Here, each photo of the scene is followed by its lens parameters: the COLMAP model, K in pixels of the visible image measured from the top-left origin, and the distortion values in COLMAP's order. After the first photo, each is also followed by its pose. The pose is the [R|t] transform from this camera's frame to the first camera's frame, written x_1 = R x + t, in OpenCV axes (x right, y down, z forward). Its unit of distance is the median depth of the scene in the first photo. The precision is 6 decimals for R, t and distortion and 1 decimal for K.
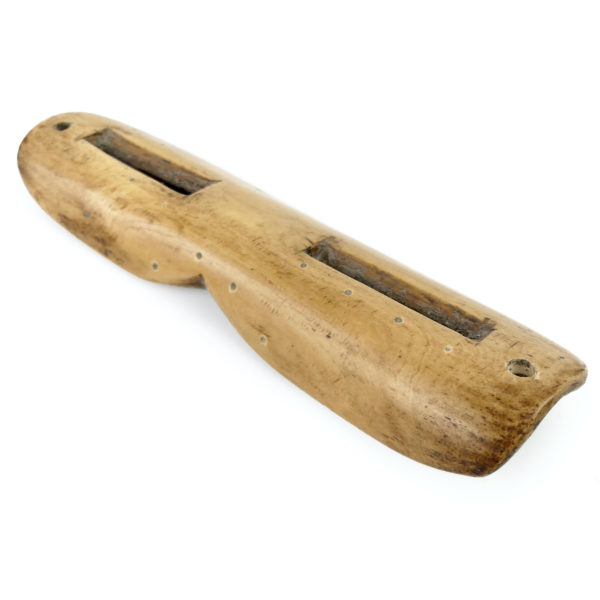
lens RADIAL K [[692.8, 0, 300.0], [0, 692.8, 300.0], [0, 0, 1]] dist [-0.039316, 0.008081]
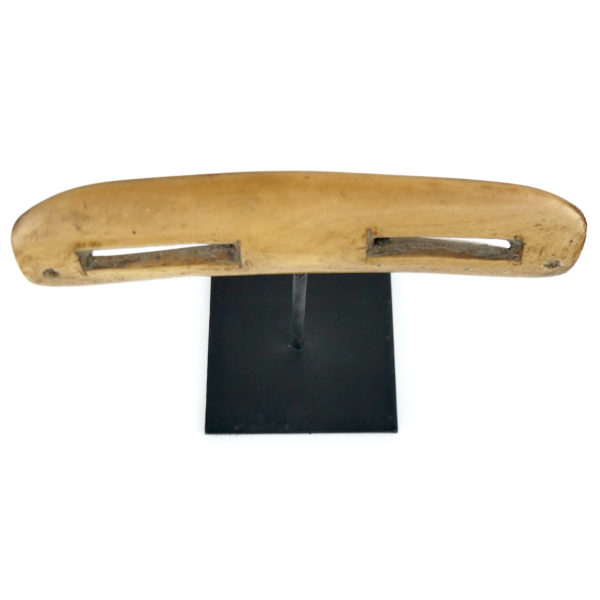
lens RADIAL K [[692.8, 0, 300.0], [0, 692.8, 300.0], [0, 0, 1]] dist [-0.039316, 0.008081]
pose [[0.732235, -0.408733, -0.544766, 0.560693], [0.407577, -0.377848, 0.831331, -1.174987], [-0.545631, -0.830764, -0.110084, 1.078600]]
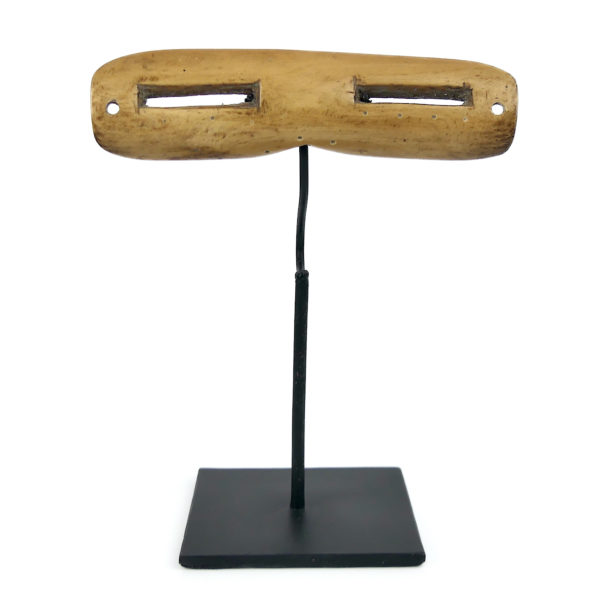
lens RADIAL K [[1018.9, 0, 300.0], [0, 1018.9, 300.0], [0, 0, 1]] dist [-0.050002, -0.082024]
pose [[0.733554, -0.678496, 0.039273, -0.498761], [0.414237, 0.492168, 0.765623, -1.720200], [-0.538801, -0.545357, 0.642089, -0.775578]]
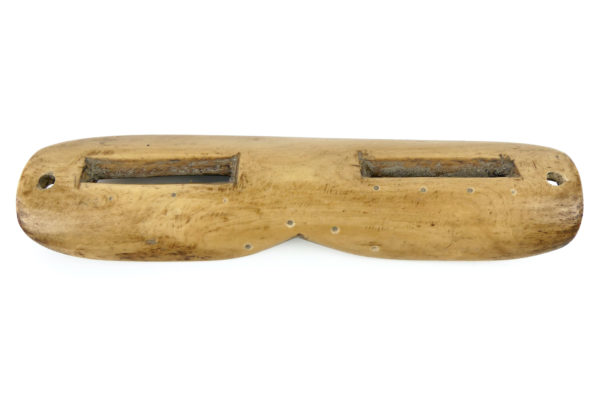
lens RADIAL K [[480.7, 0, 300.0], [0, 480.7, 200.0], [0, 0, 1]] dist [-0.027975, -0.002894]
pose [[0.741128, -0.576086, 0.344754, -0.399229], [0.438434, 0.804197, 0.401302, -0.426824], [-0.508434, -0.146264, 0.848588, 0.261049]]
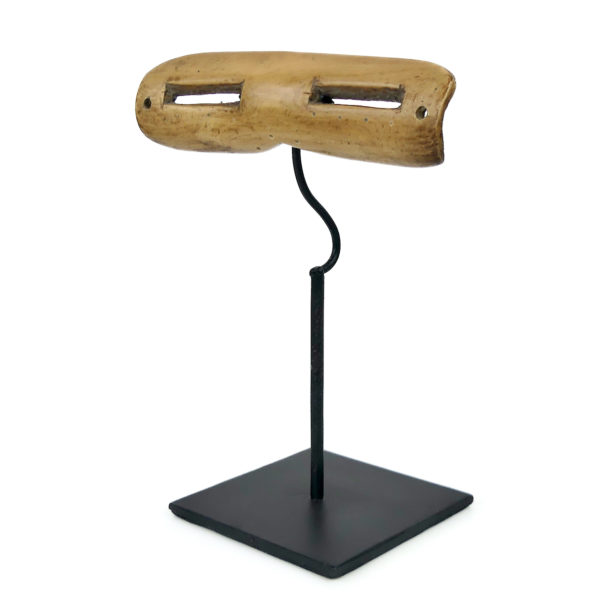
lens RADIAL K [[1018.9, 0, 300.0], [0, 1018.9, 300.0], [0, 0, 1]] dist [-0.050002, -0.082024]
pose [[0.665887, -0.560355, -0.492542, 0.916004], [0.739025, 0.585834, 0.332627, -0.609038], [0.102159, -0.585493, 0.804215, -1.269166]]
